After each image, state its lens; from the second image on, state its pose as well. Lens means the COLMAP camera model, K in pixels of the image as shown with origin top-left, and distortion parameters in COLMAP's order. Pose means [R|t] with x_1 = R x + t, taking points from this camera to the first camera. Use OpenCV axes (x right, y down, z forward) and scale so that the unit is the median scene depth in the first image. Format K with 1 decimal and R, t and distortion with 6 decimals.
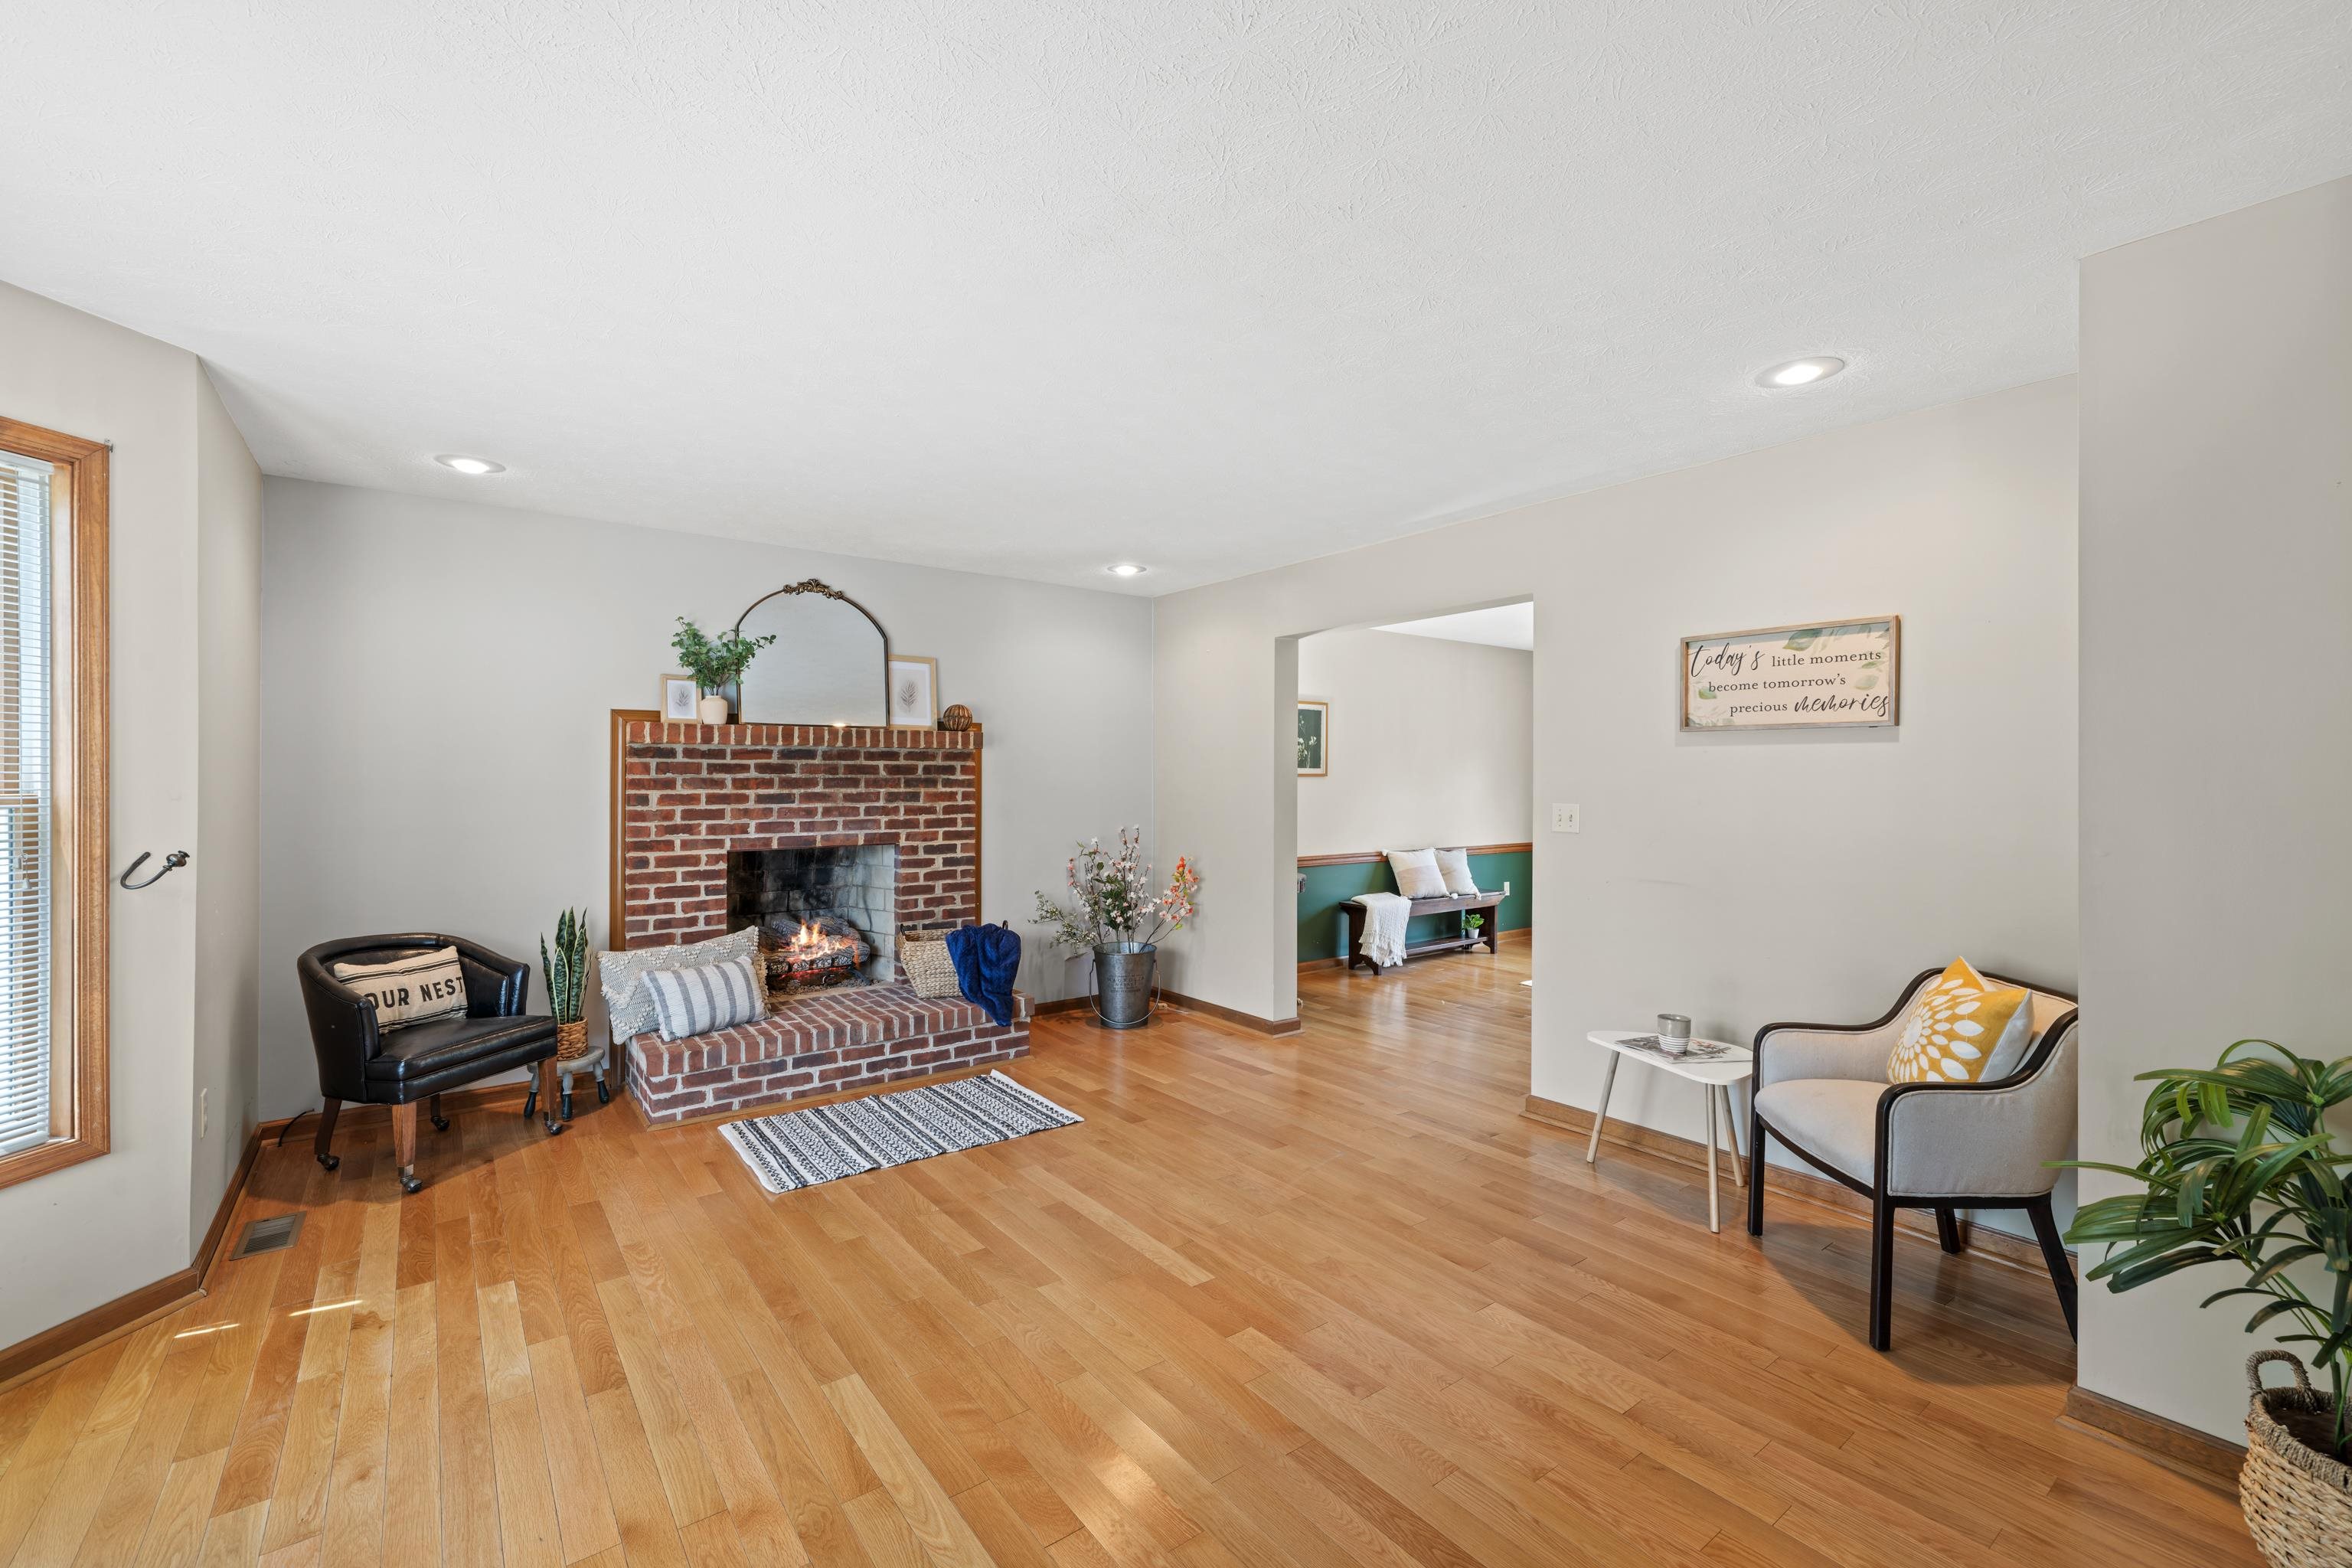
lens RADIAL K [[991.7, 0, 1178.2], [0, 991.7, 781.2], [0, 0, 1]] dist [0.000879, 0.000625]
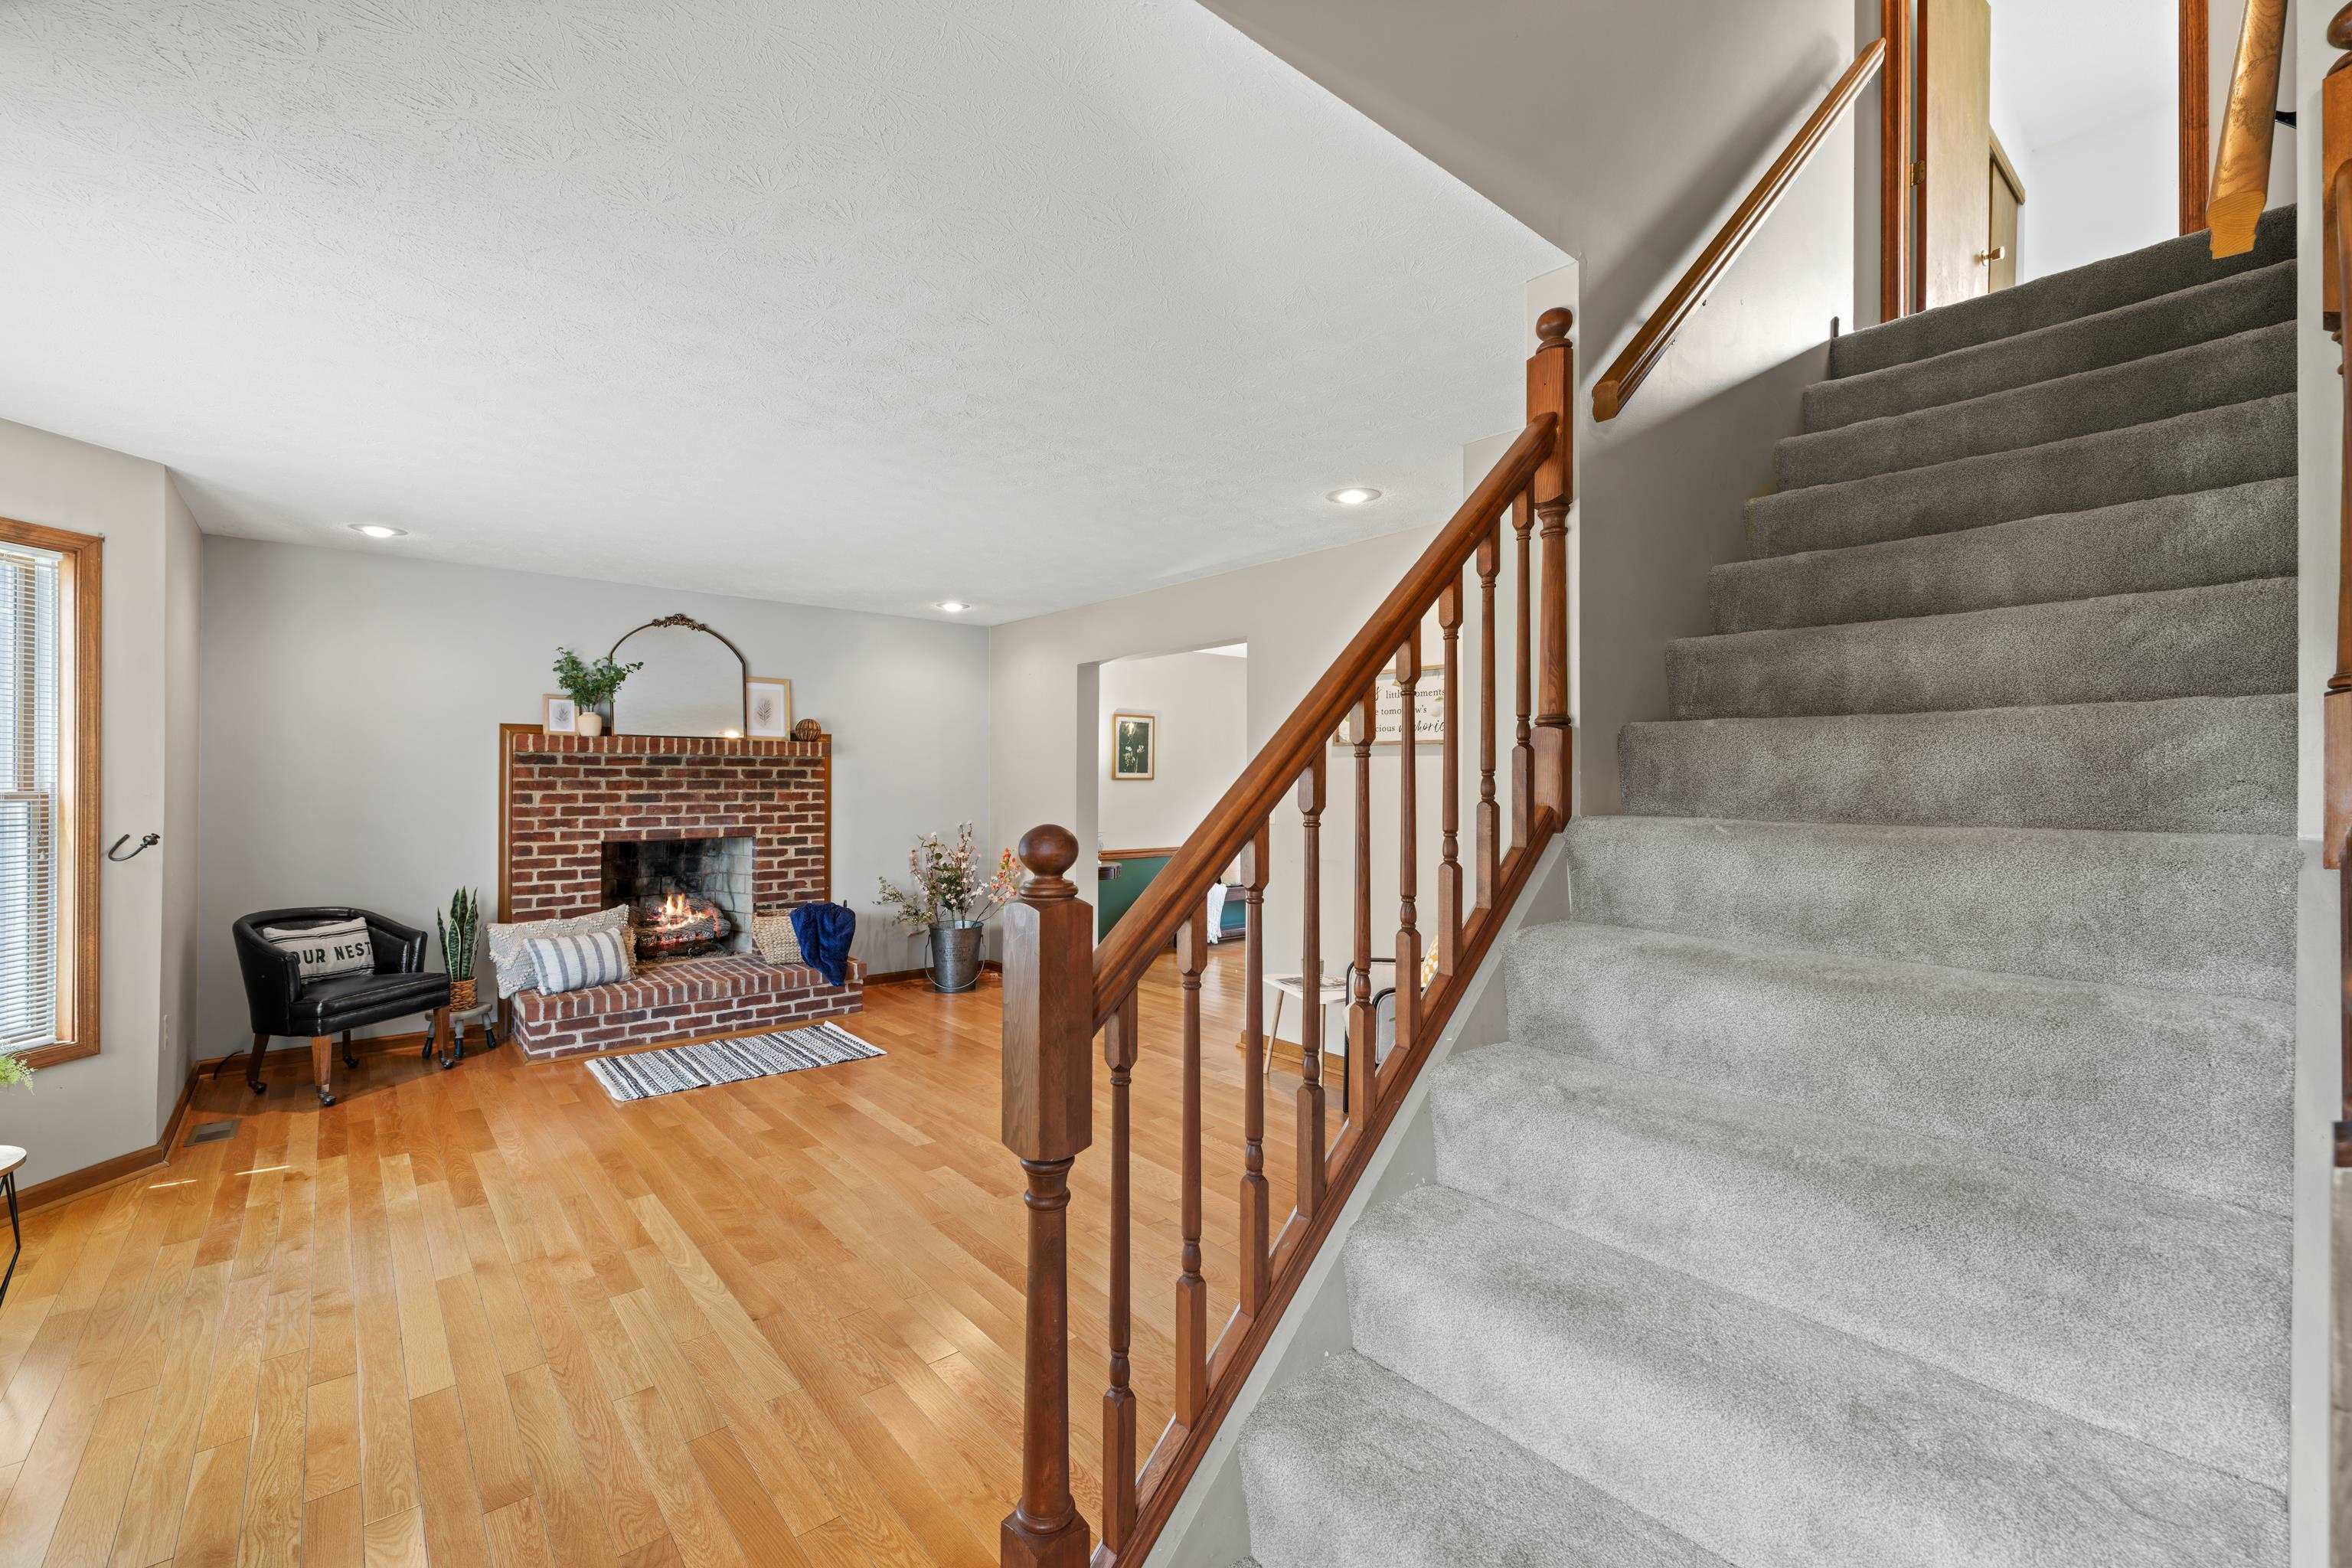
lens RADIAL K [[991.7, 0, 1177.8], [0, 991.7, 781.1], [0, 0, 1]] dist [0.000879, 0.000625]
pose [[0.998420, 0.001567, 0.056170, 0.181067], [-0.001362, 0.999992, -0.003693, 0.000789], [-0.056175, 0.003610, 0.998414, -0.247493]]
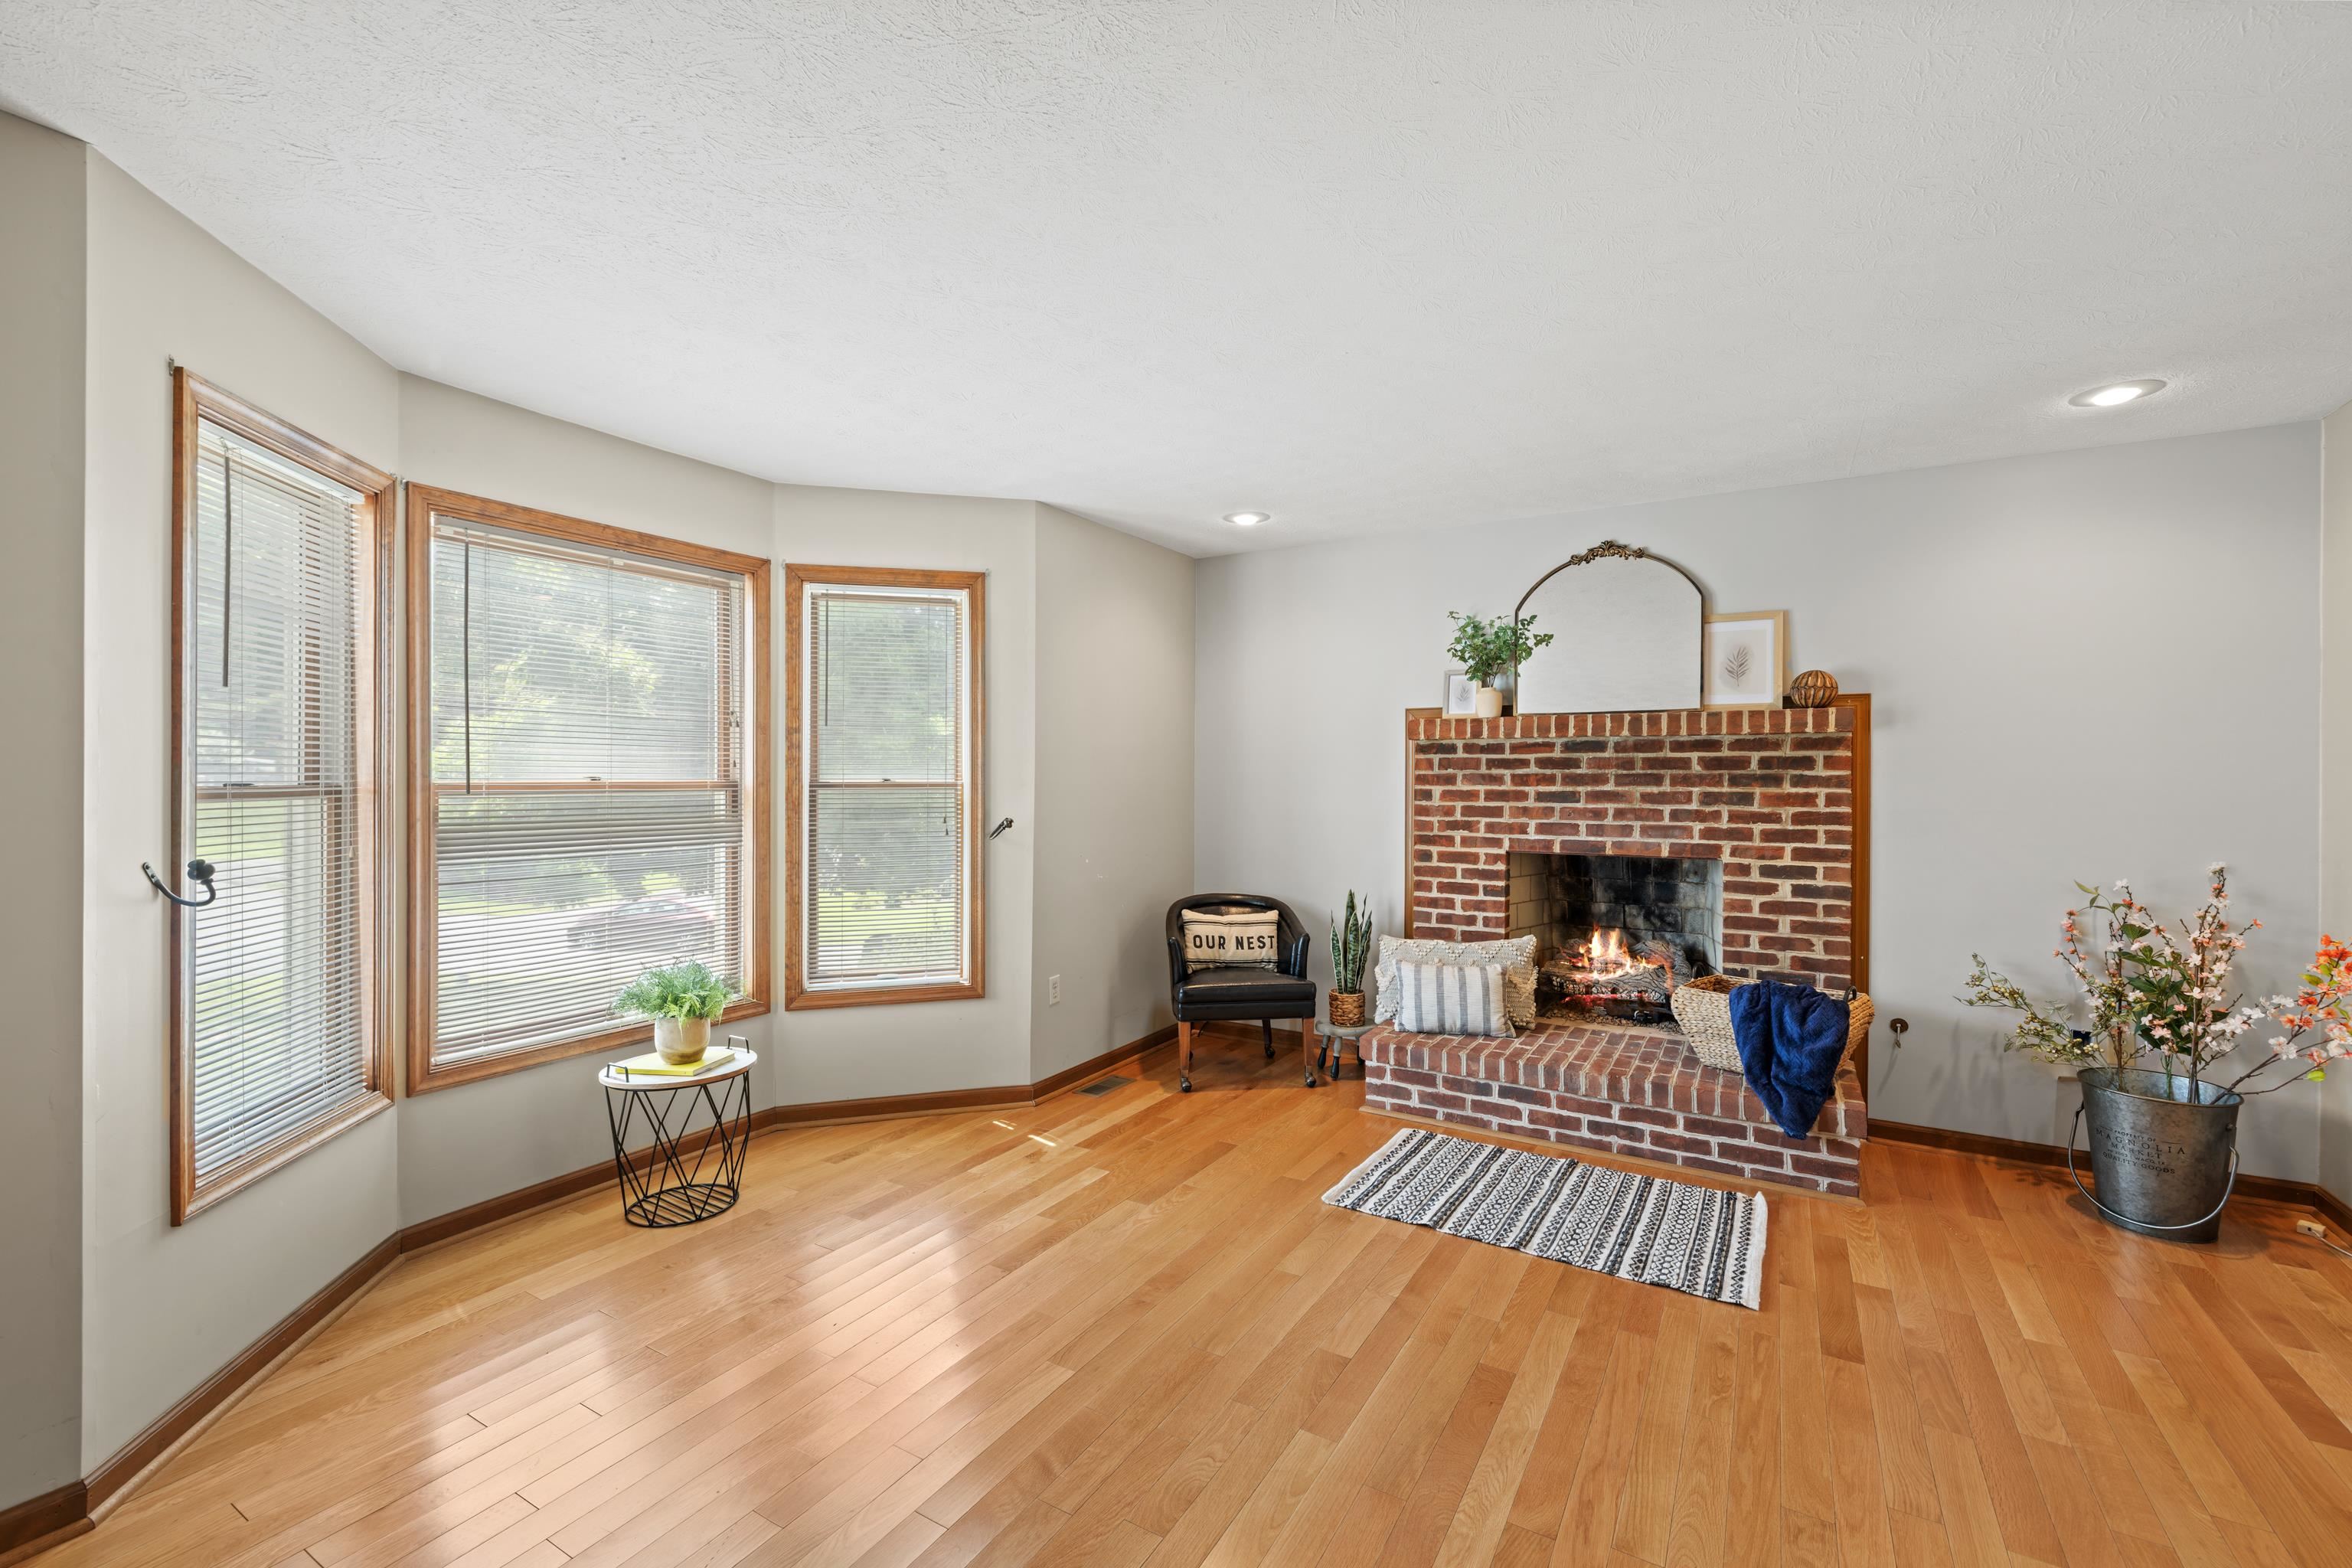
lens RADIAL K [[991.7, 0, 1173.9], [0, 991.7, 780.7], [0, 0, 1]] dist [0.000879, 0.000625]
pose [[0.369137, 0.003683, -0.929368, 0.319492], [-0.005877, 0.999981, 0.001629, 0.003540], [0.929356, 0.004860, 0.369152, 0.372636]]
